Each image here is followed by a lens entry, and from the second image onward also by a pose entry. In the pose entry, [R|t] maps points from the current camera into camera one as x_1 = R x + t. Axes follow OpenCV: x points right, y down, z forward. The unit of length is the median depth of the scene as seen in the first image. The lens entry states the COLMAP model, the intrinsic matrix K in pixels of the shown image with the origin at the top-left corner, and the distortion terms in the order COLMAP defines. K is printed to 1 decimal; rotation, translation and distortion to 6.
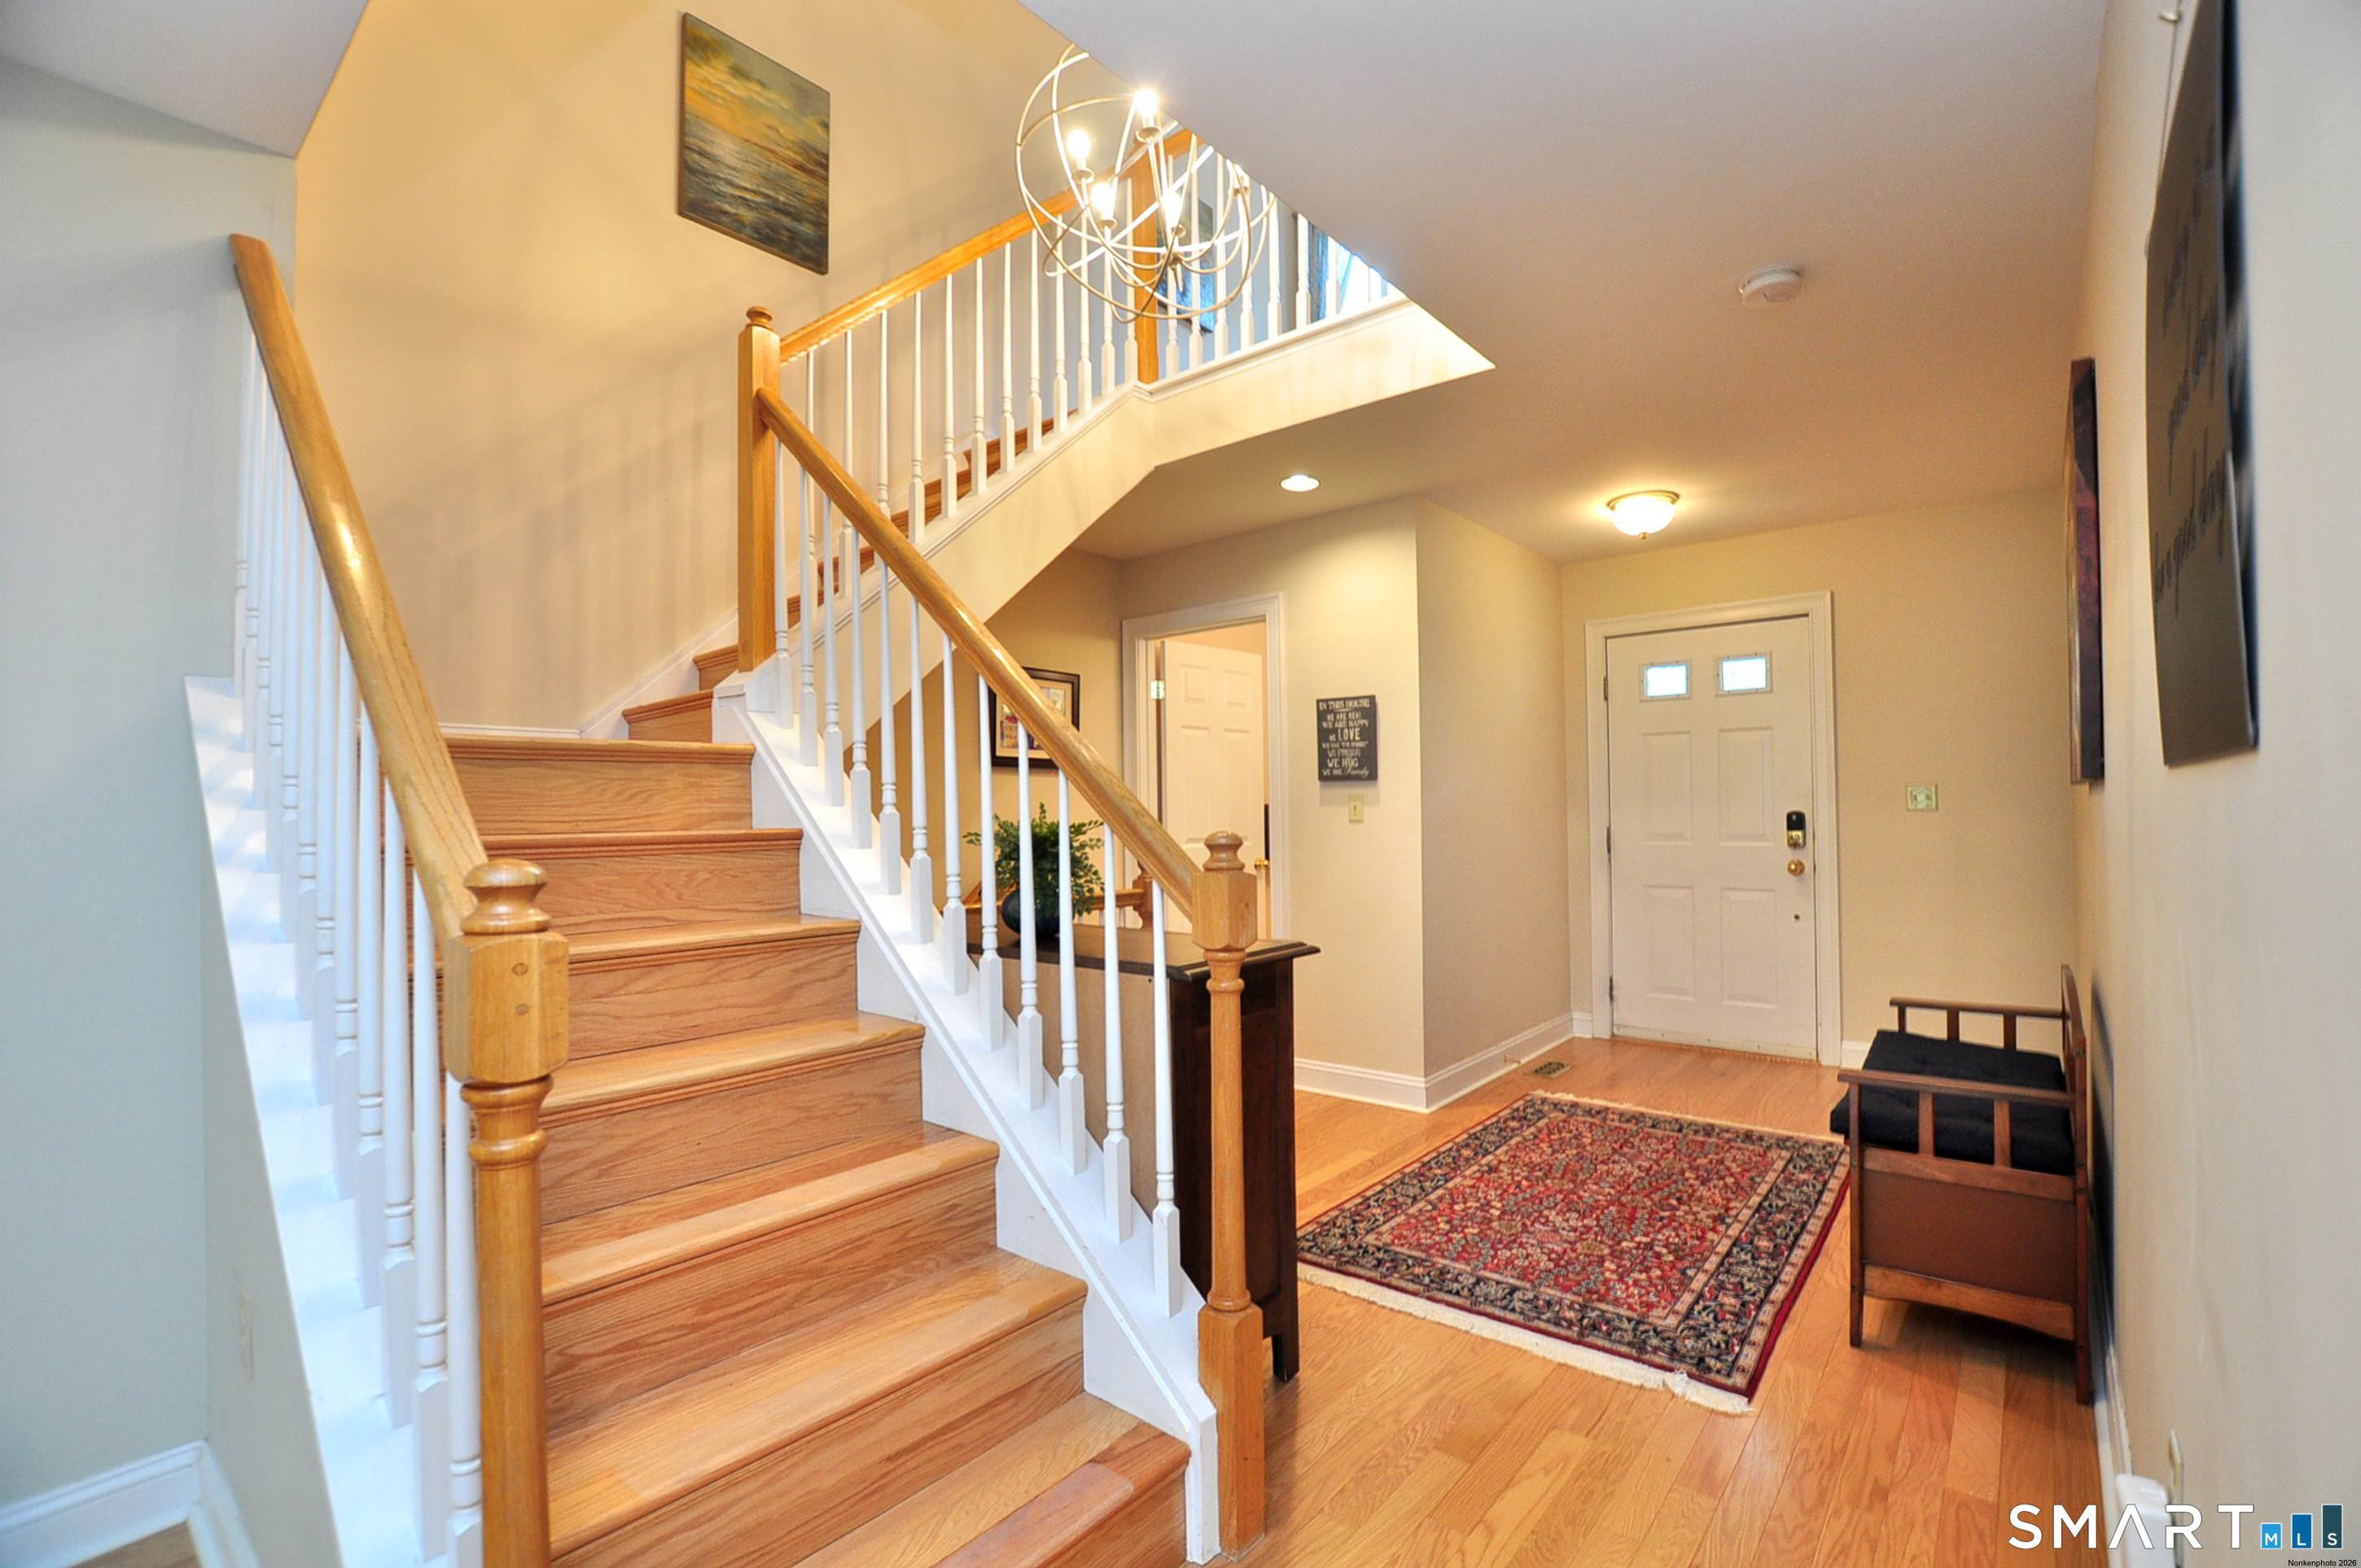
lens RADIAL K [[1093.2, 0, 1236.6], [0, 1093.2, 765.3], [0, 0, 1]] dist [0.035983, 0.000320]
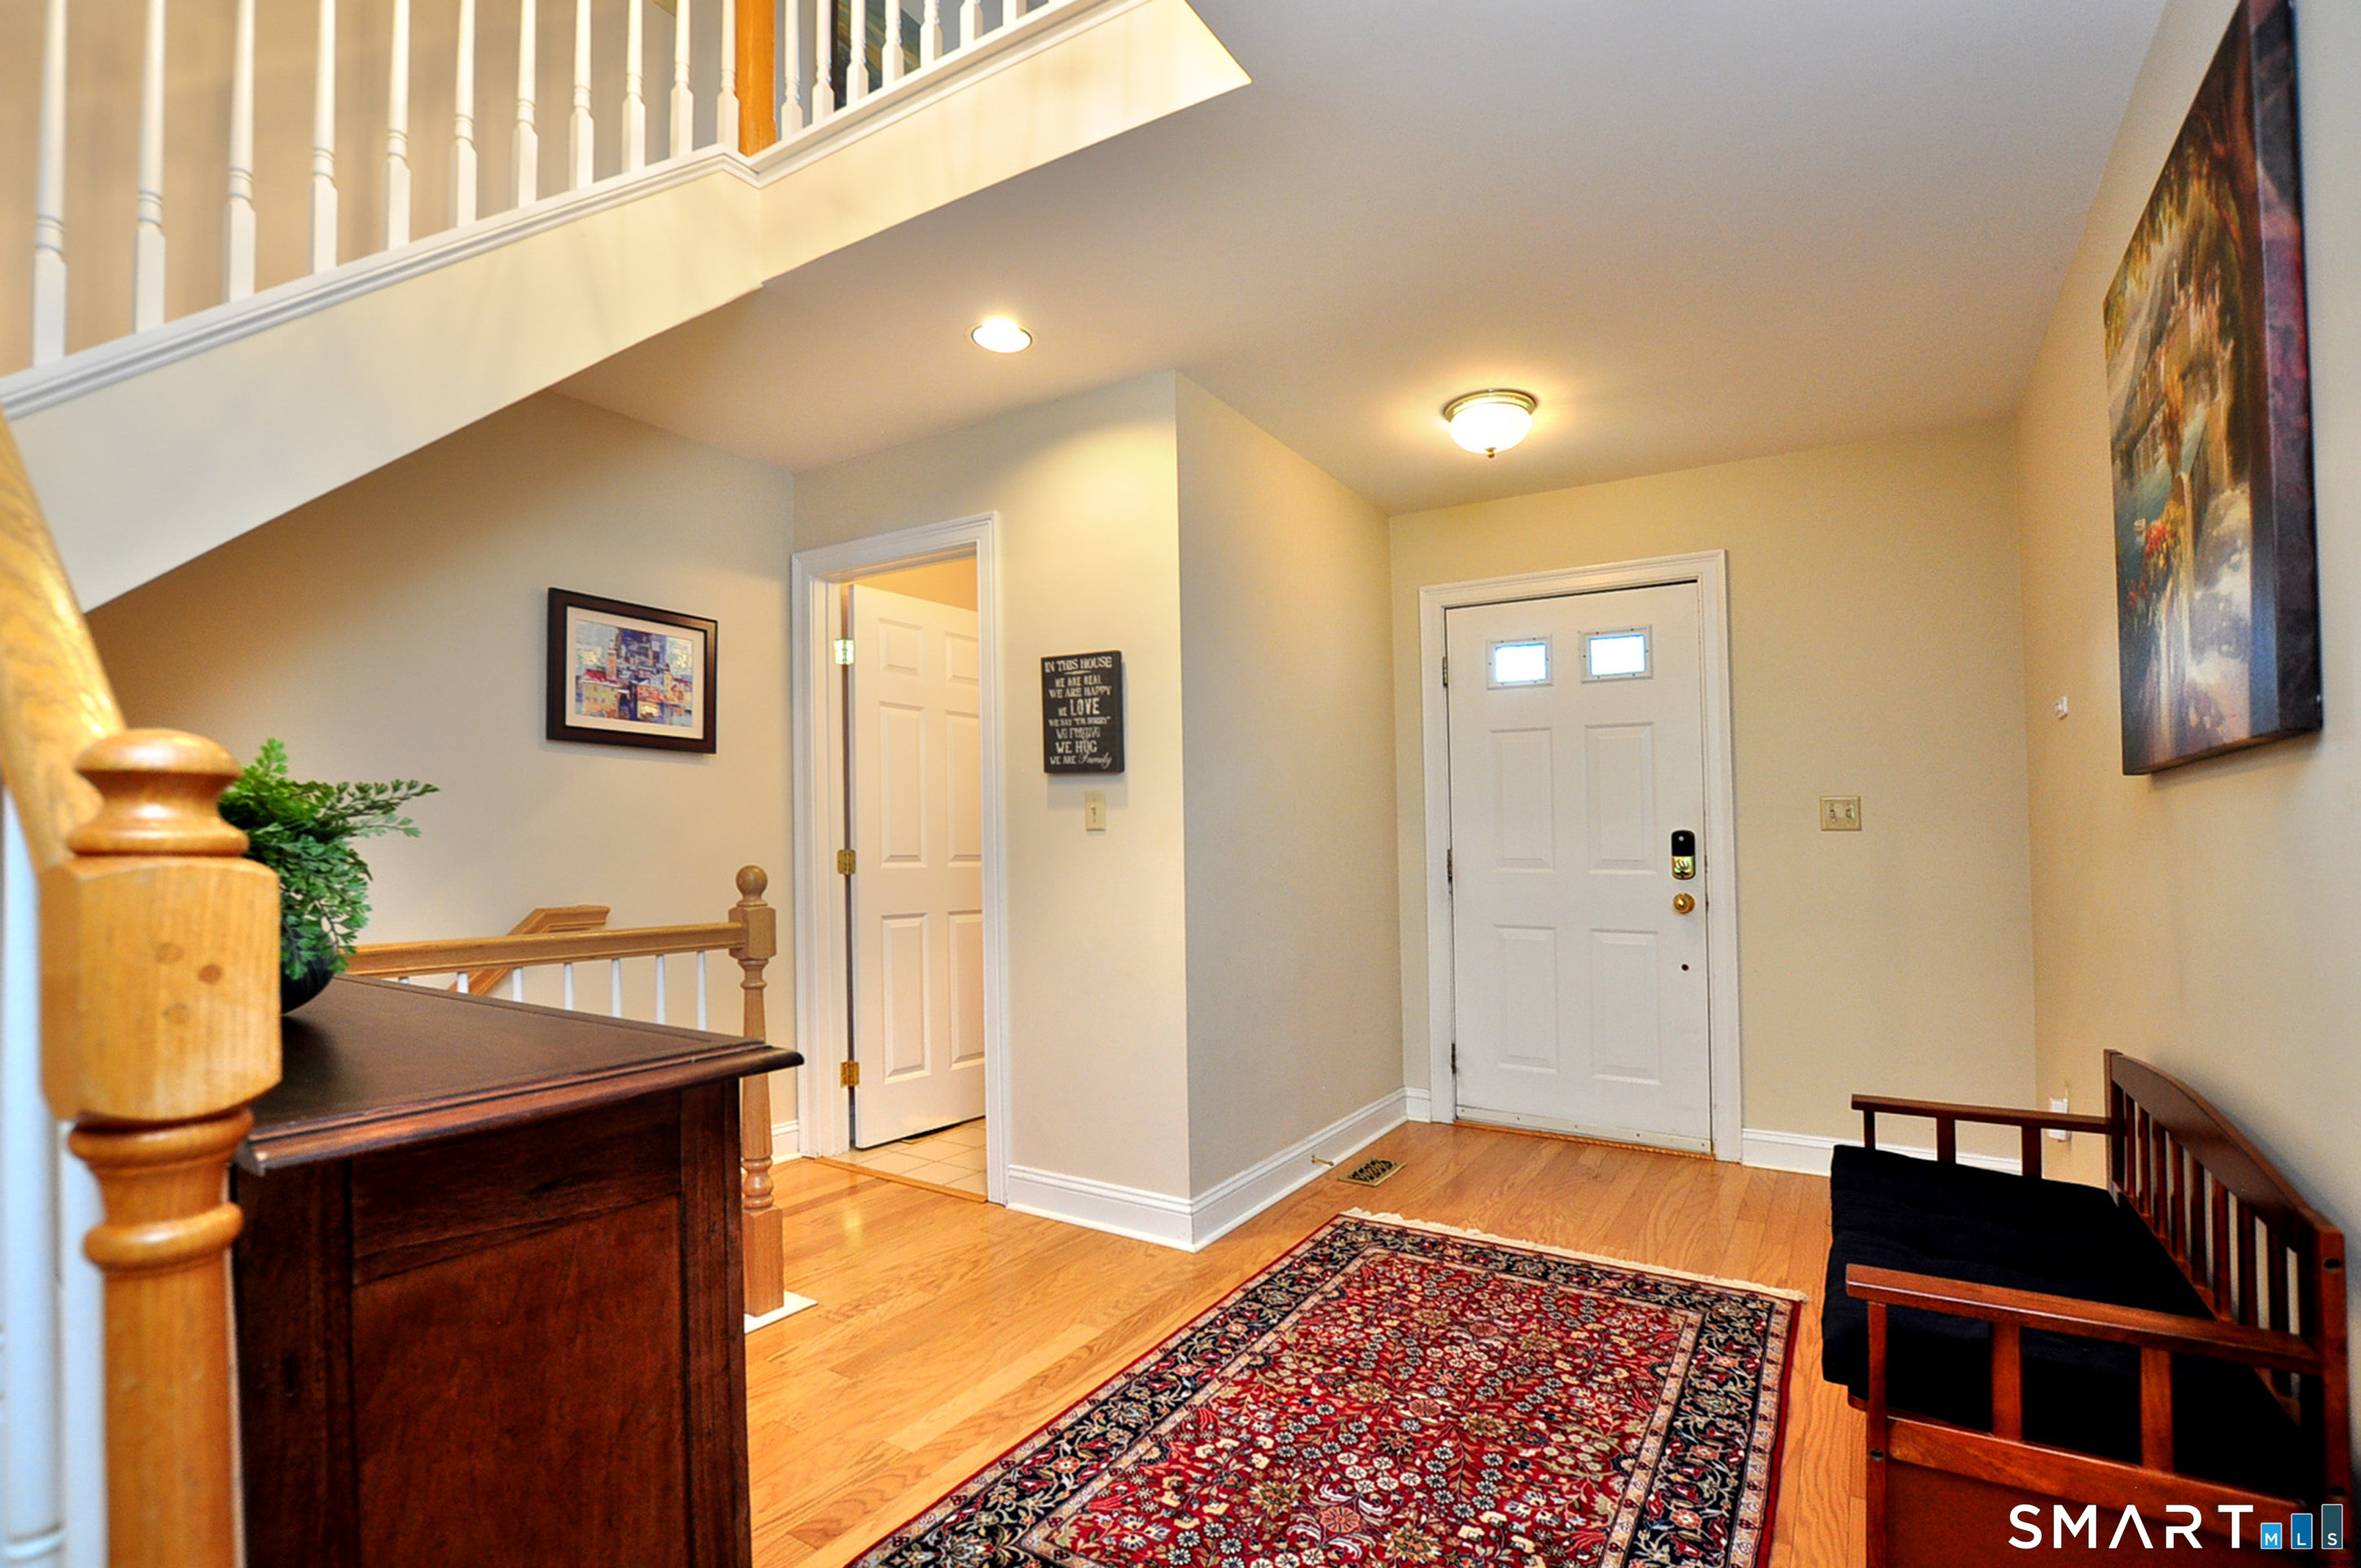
lens RADIAL K [[1095.1, 0, 1145.8], [0, 1095.1, 725.9], [0, 0, 1]] dist [0.000711, -0.000432]
pose [[0.998711, 0.017207, 0.047762, 0.109771], [-0.014072, 0.997772, -0.065216, 0.029765], [-0.048778, 0.064460, 0.996727, 0.298955]]
